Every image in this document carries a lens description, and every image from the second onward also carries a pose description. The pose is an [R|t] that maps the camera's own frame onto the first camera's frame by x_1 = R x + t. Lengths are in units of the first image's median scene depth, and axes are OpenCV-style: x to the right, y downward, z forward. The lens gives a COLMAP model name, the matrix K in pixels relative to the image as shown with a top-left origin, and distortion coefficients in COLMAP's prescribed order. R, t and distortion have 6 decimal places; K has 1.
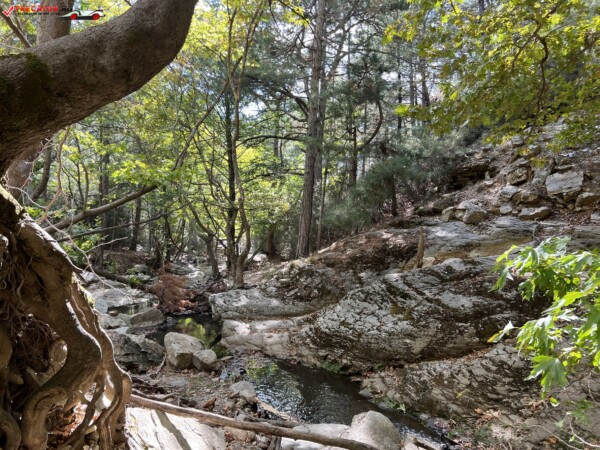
lens RADIAL K [[451.1, 0, 303.2], [0, 451.1, 228.3], [0, 0, 1]] dist [0.069191, -0.082575]
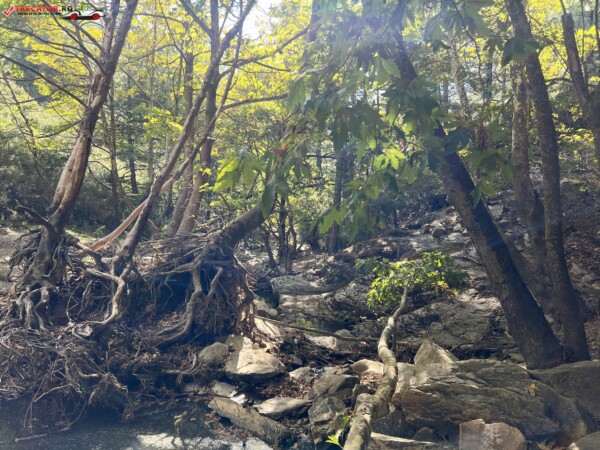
lens RADIAL K [[451.1, 0, 303.2], [0, 451.1, 228.3], [0, 0, 1]] dist [0.069191, -0.082575]
pose [[0.994303, 0.004810, -0.106479, 0.078151], [-0.000653, 0.999237, 0.039041, -0.095789], [0.106586, -0.038749, 0.993548, -0.582757]]
